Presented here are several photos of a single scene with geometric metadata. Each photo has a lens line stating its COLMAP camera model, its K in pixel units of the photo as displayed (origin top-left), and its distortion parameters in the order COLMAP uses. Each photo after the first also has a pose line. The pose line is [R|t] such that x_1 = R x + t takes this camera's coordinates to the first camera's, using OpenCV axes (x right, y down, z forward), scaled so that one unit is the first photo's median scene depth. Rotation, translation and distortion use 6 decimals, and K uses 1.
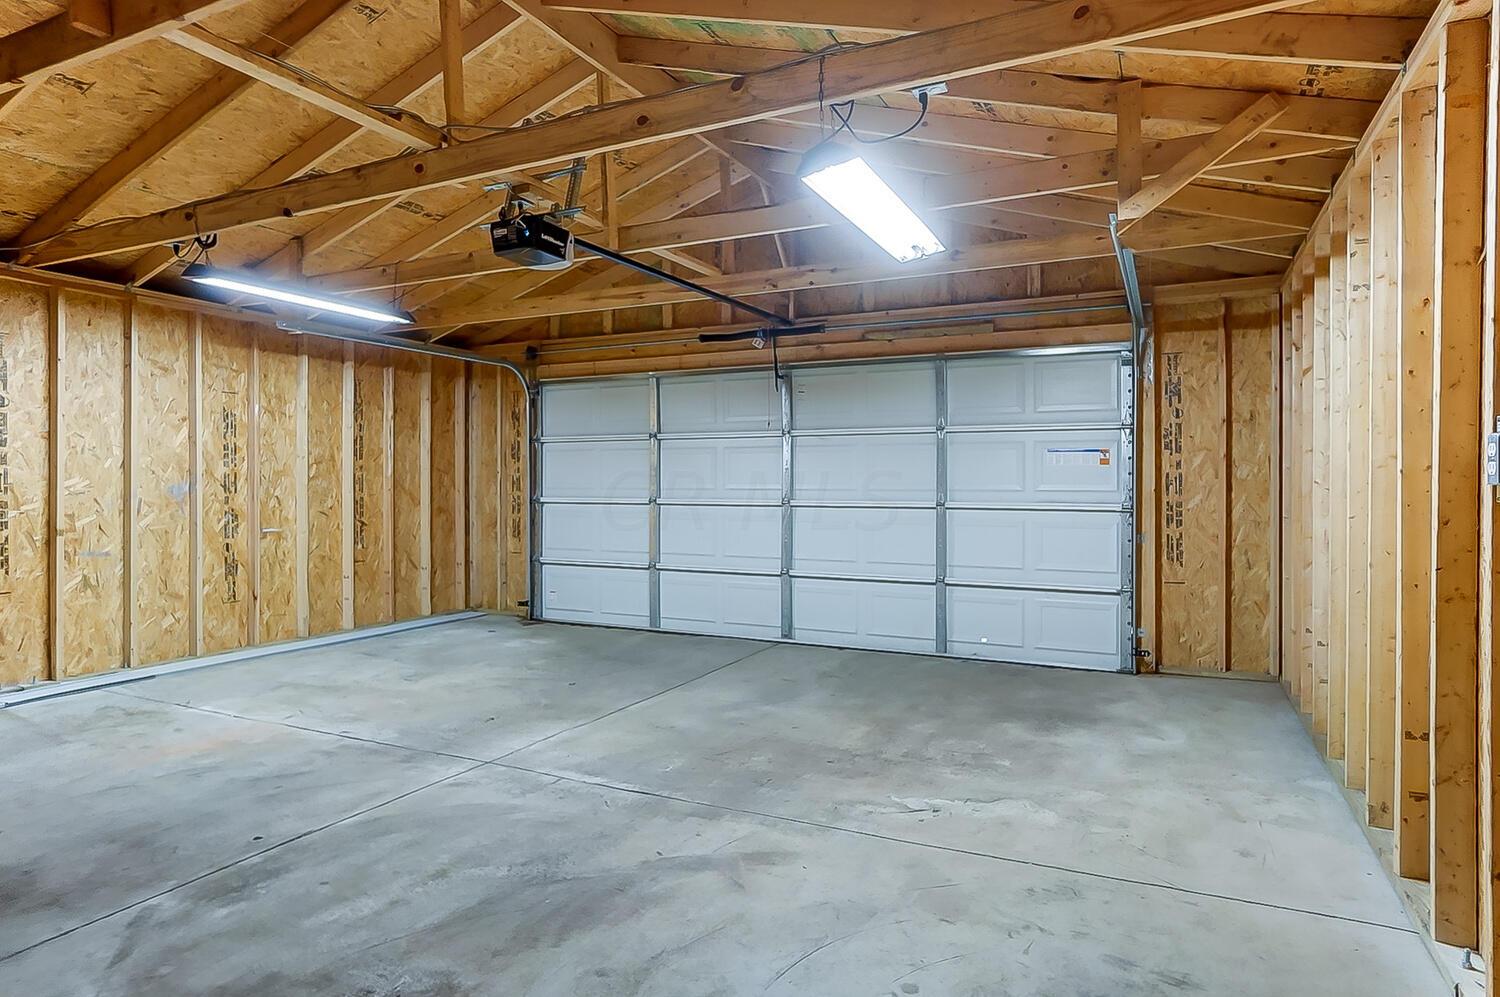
lens RADIAL K [[842.0, 0, 750.0], [0, 842.0, 498.5], [0, 0, 1]] dist [-0.026172, 0.021964]
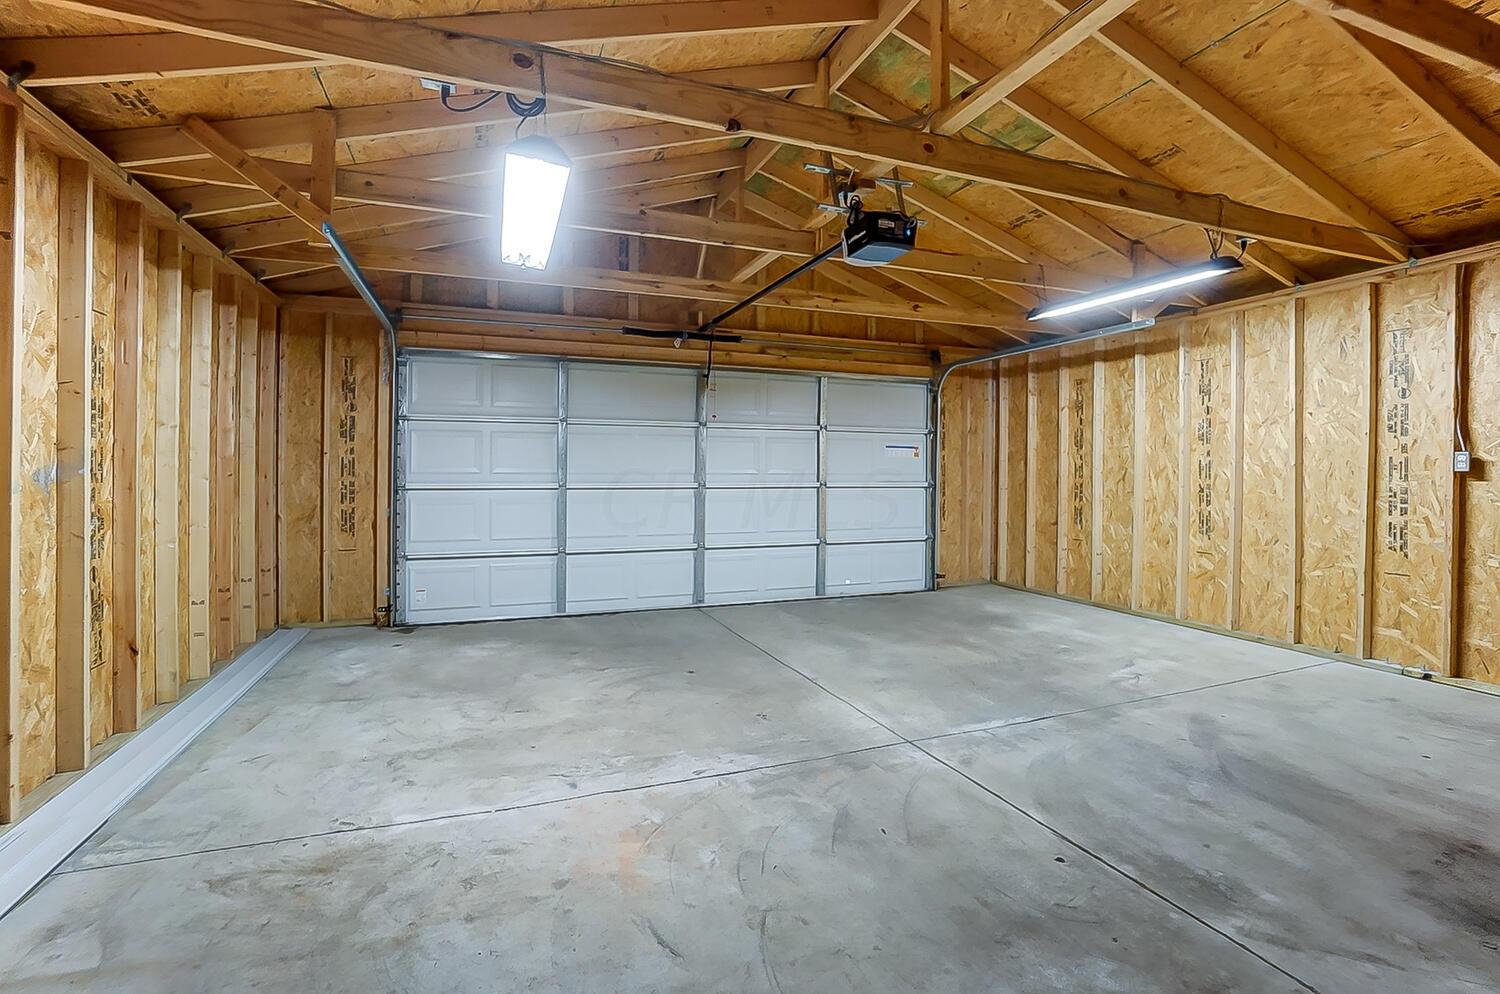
lens RADIAL K [[671.2, 0, 740.5], [0, 671.2, 478.1], [0, 0, 1]] dist [-0.058500, 0.019231]
pose [[0.692393, -0.007511, 0.721481, -1.298652], [0.009025, 0.999958, 0.001749, -0.013042], [-0.721464, 0.005301, 0.692432, 0.733702]]
